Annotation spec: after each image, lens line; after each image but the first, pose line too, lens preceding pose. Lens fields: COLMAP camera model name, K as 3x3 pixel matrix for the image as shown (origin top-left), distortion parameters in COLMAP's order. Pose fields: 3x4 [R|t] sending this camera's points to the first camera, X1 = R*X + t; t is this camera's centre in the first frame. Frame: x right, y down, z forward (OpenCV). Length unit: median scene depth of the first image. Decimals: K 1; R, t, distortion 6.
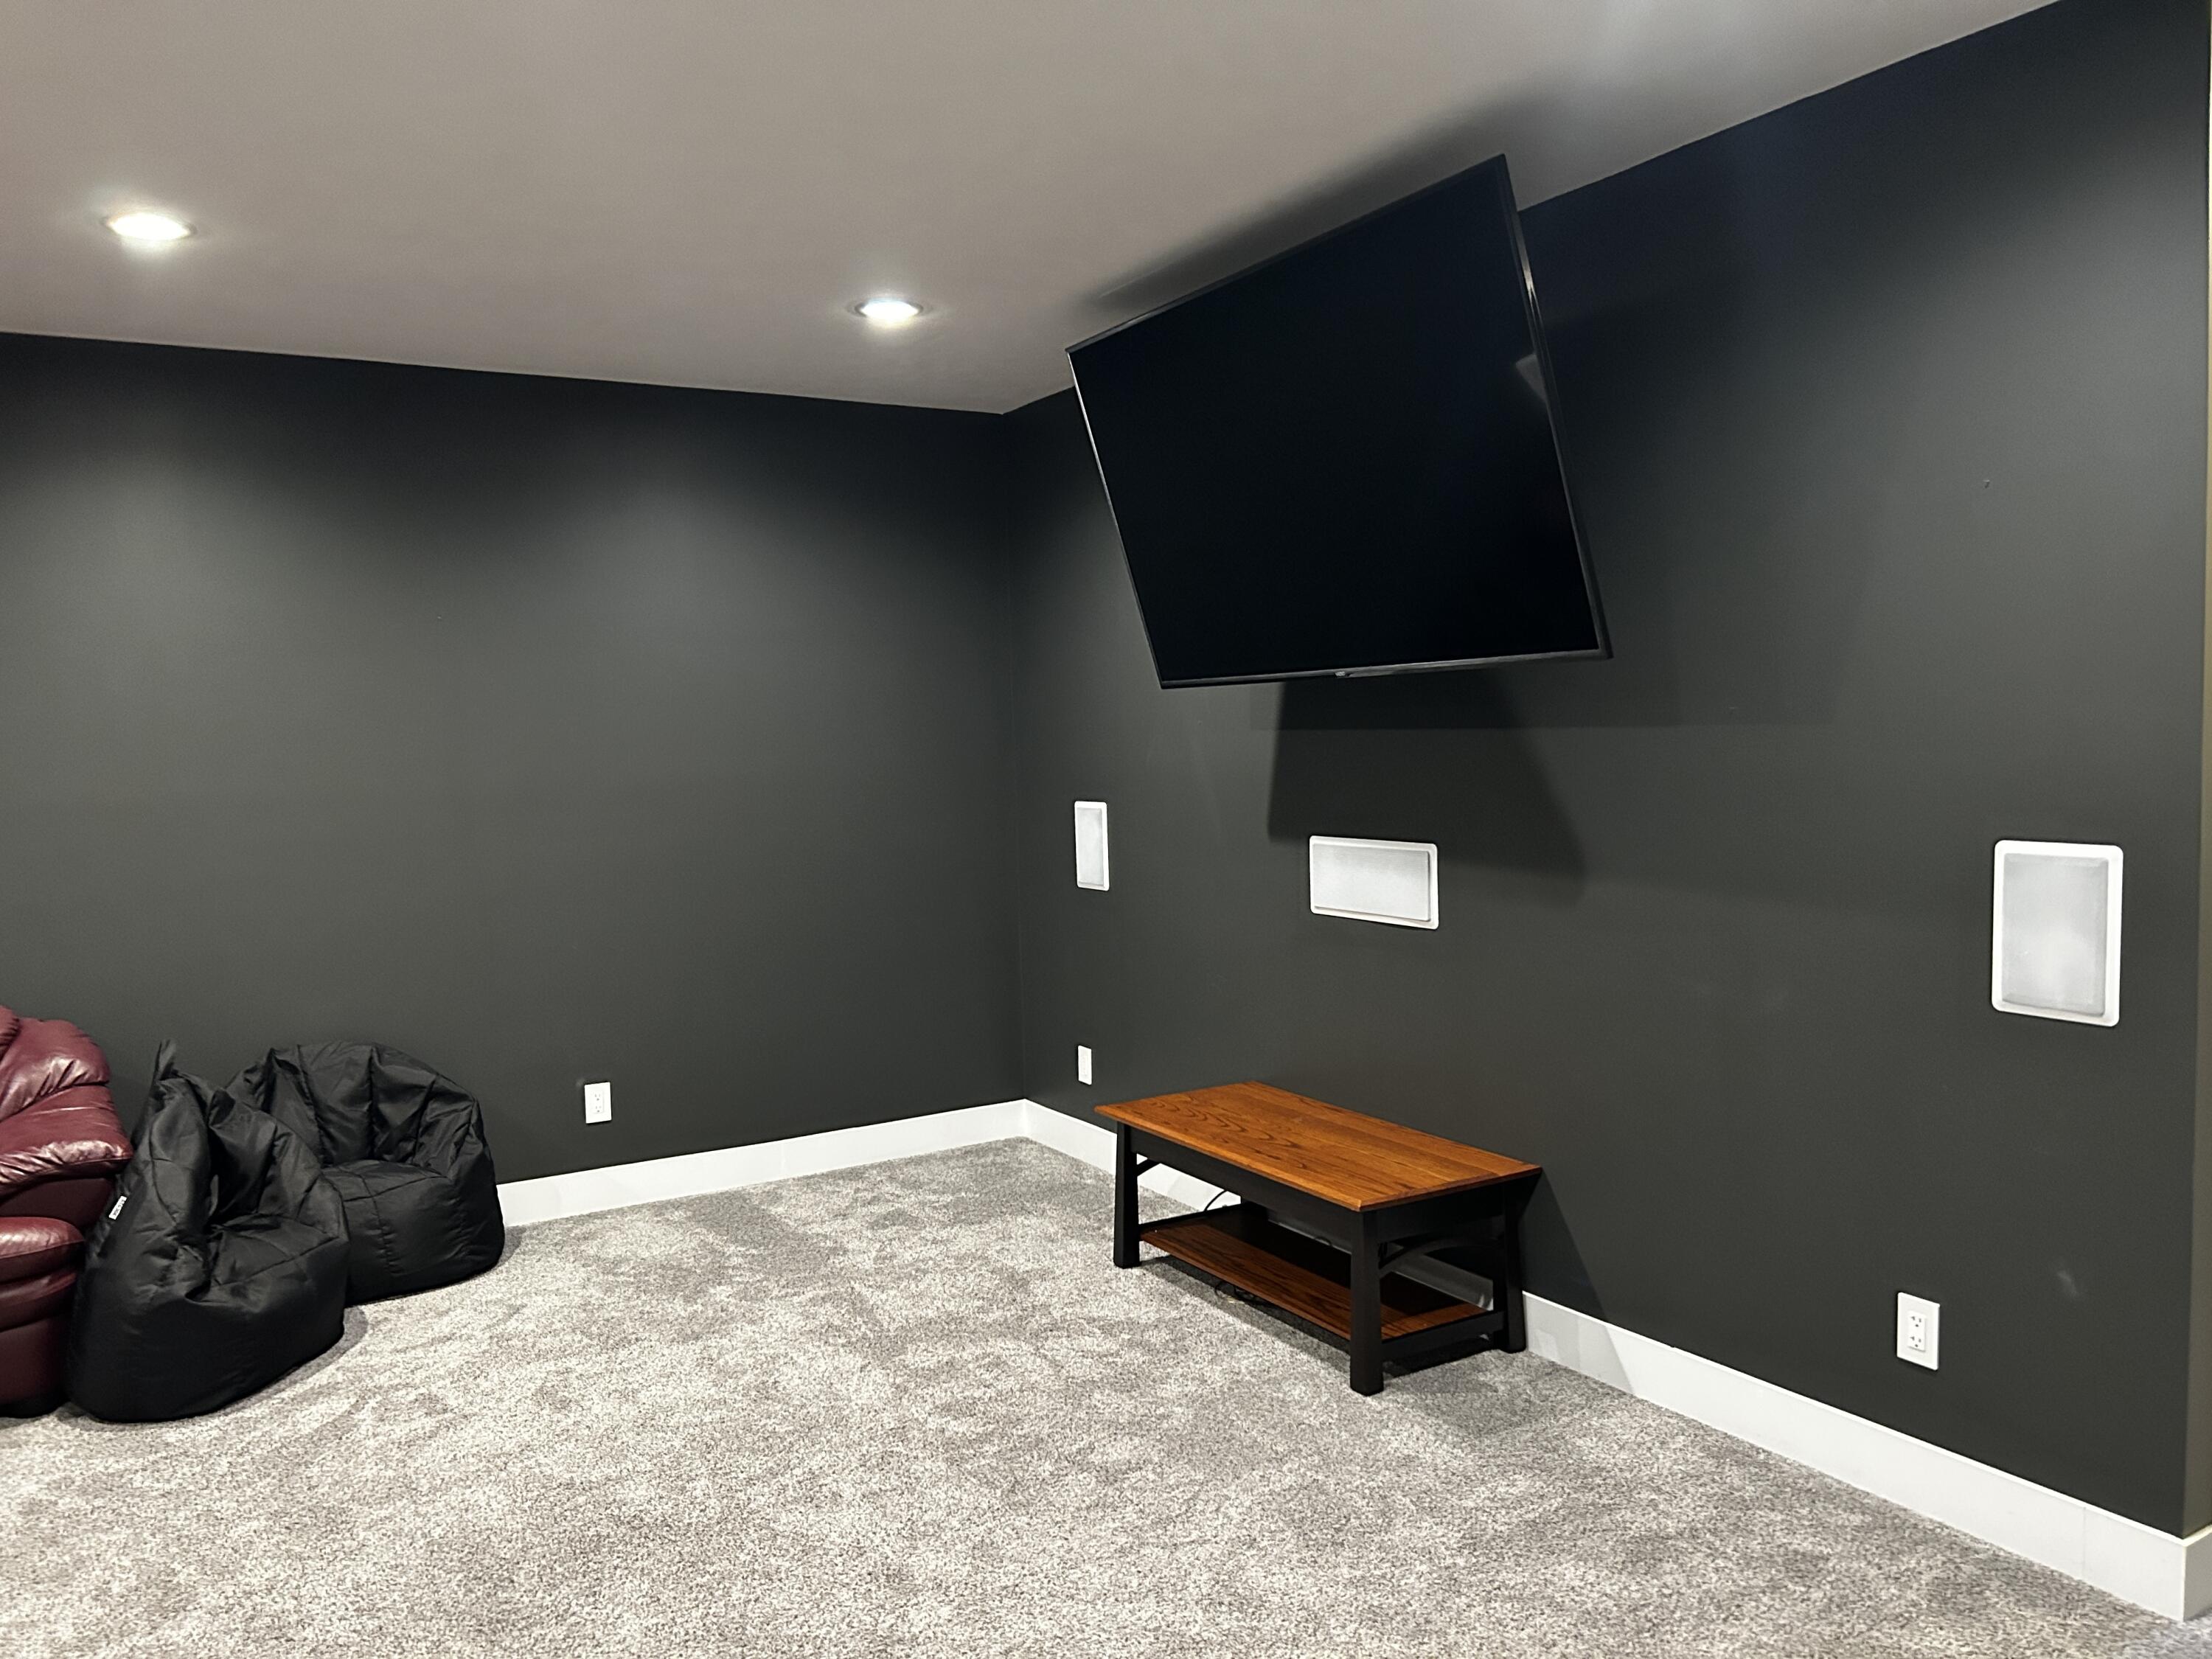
lens RADIAL K [[1656.5, 0, 1099.9], [0, 1656.5, 840.6], [0, 0, 1]] dist [0.013979, -0.019407]
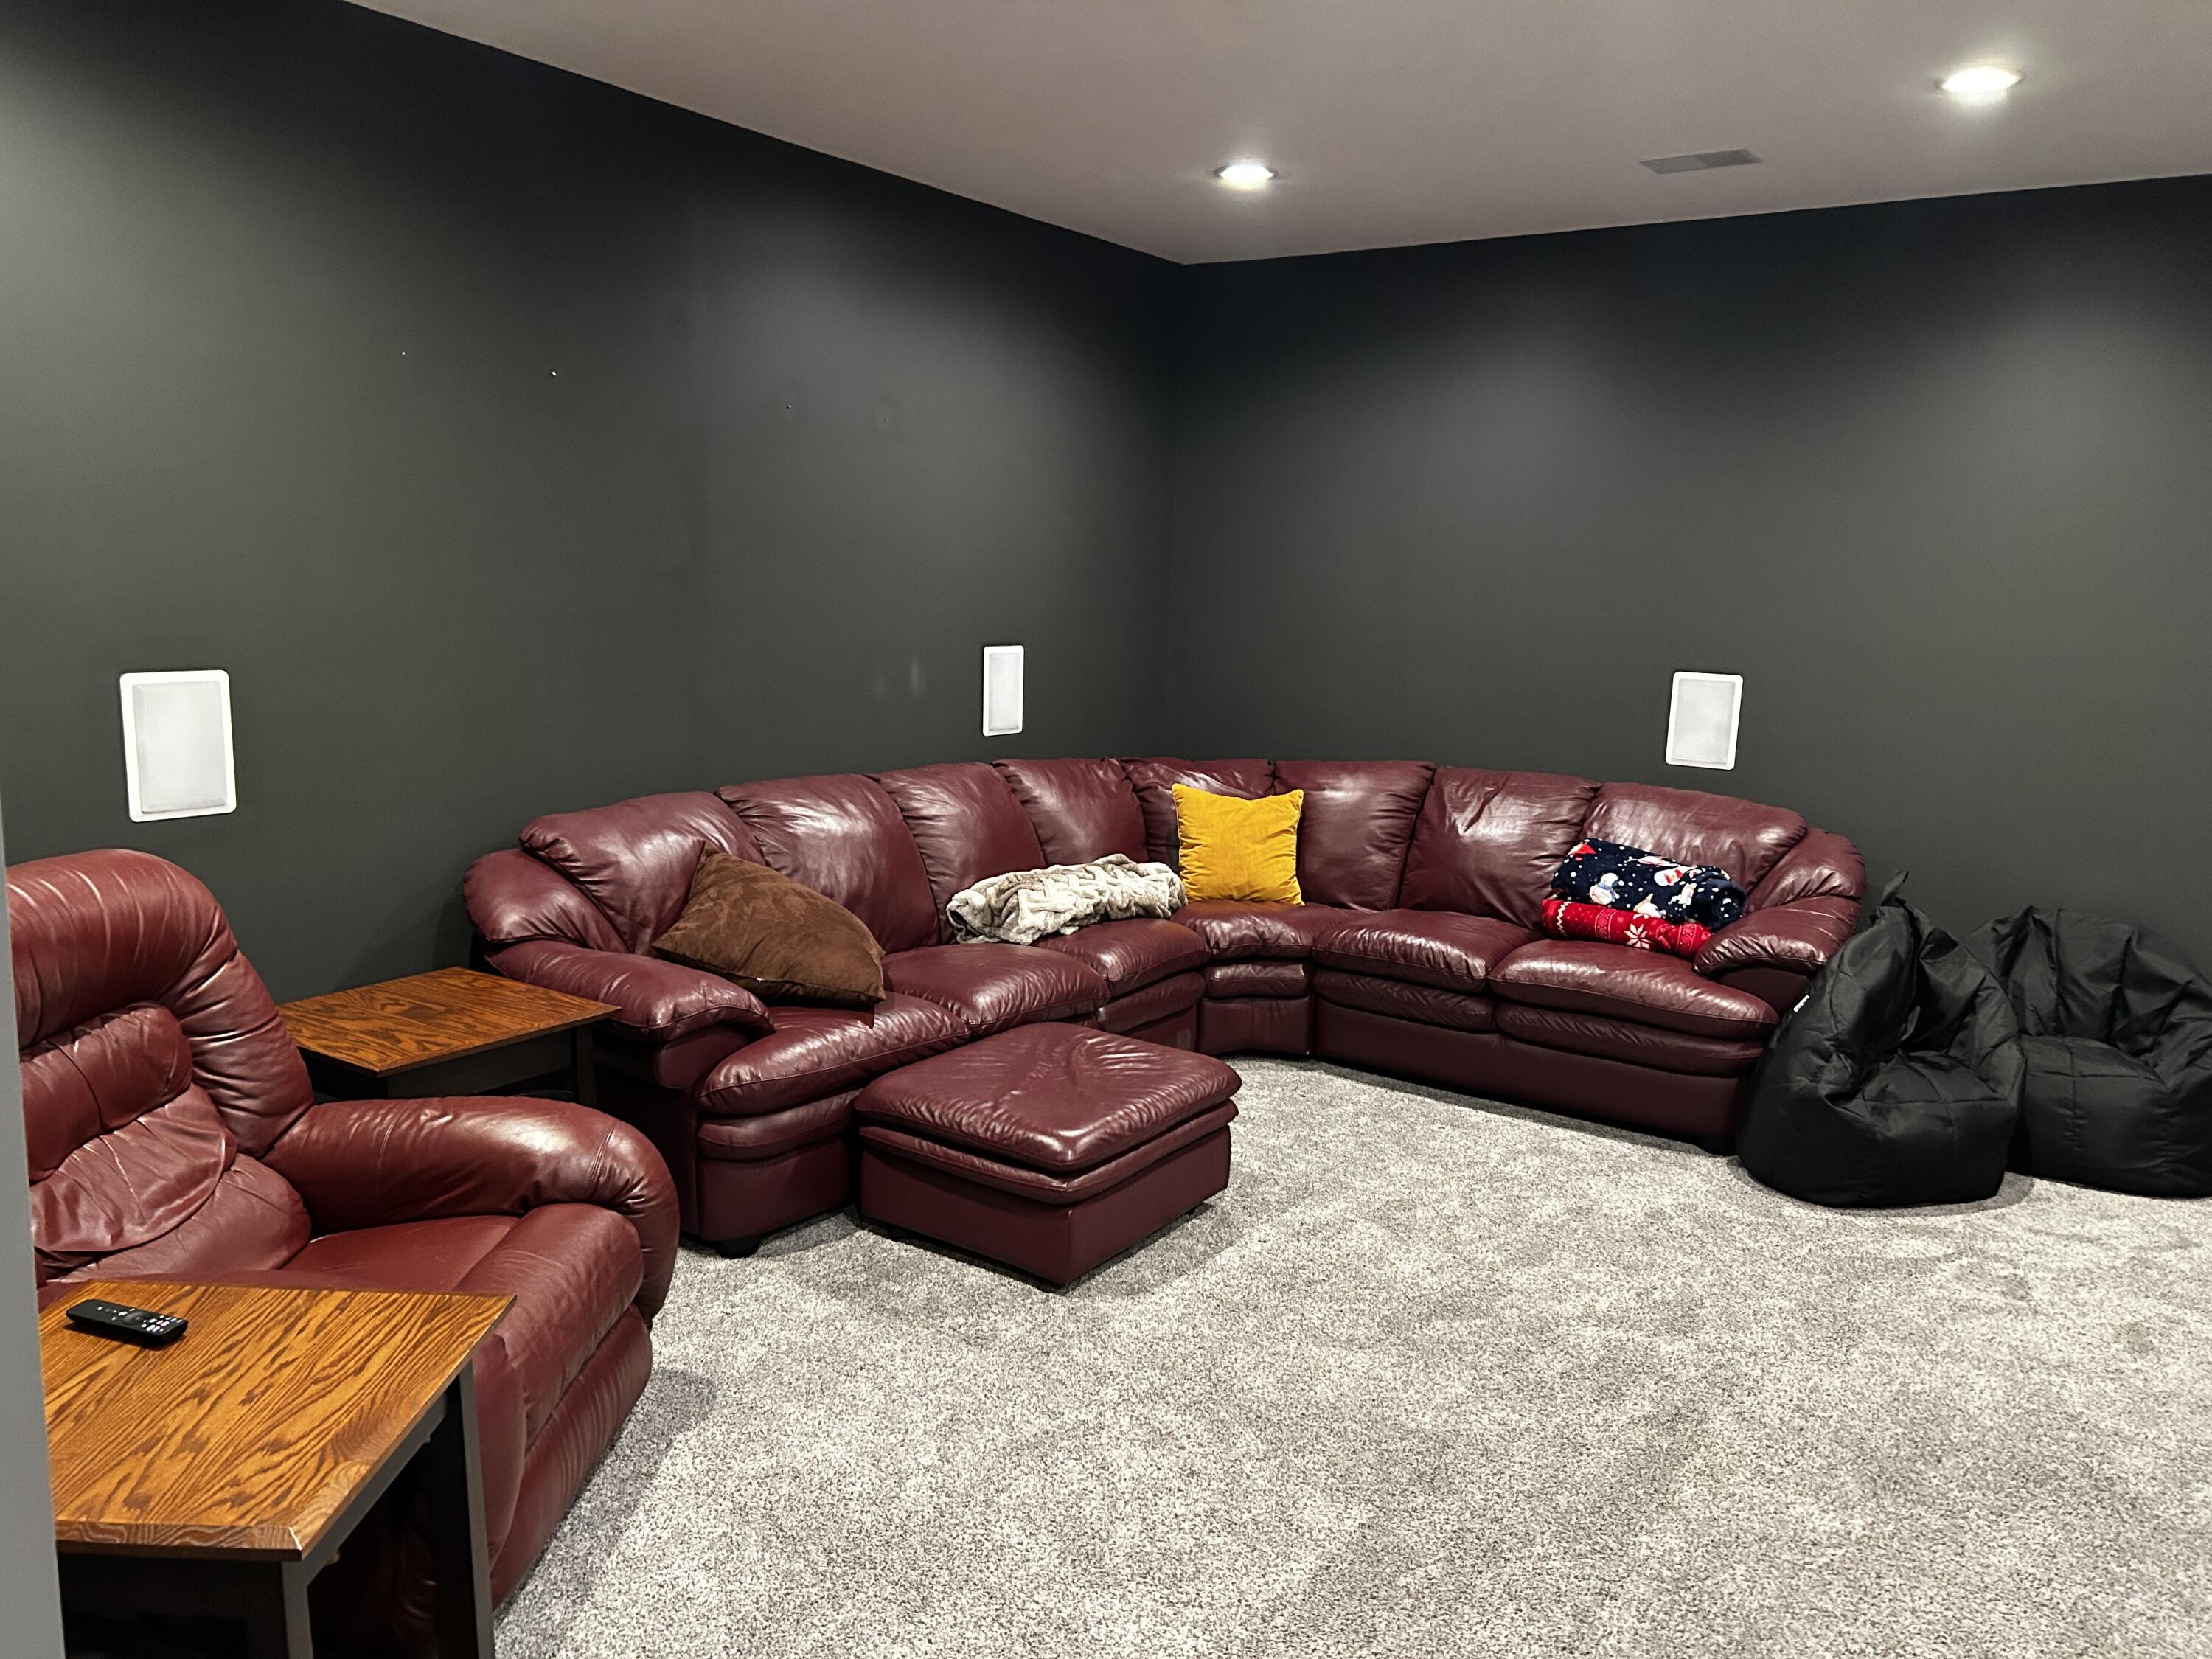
lens RADIAL K [[1656.5, 0, 1095.0], [0, 1656.5, 825.1], [0, 0, 1]] dist [0.013979, -0.019407]
pose [[0.407631, 0.179940, -0.895242, 0.197708], [-0.105839, 0.983095, 0.149406, -0.014619], [0.906992, 0.033849, 0.419785, 0.092151]]
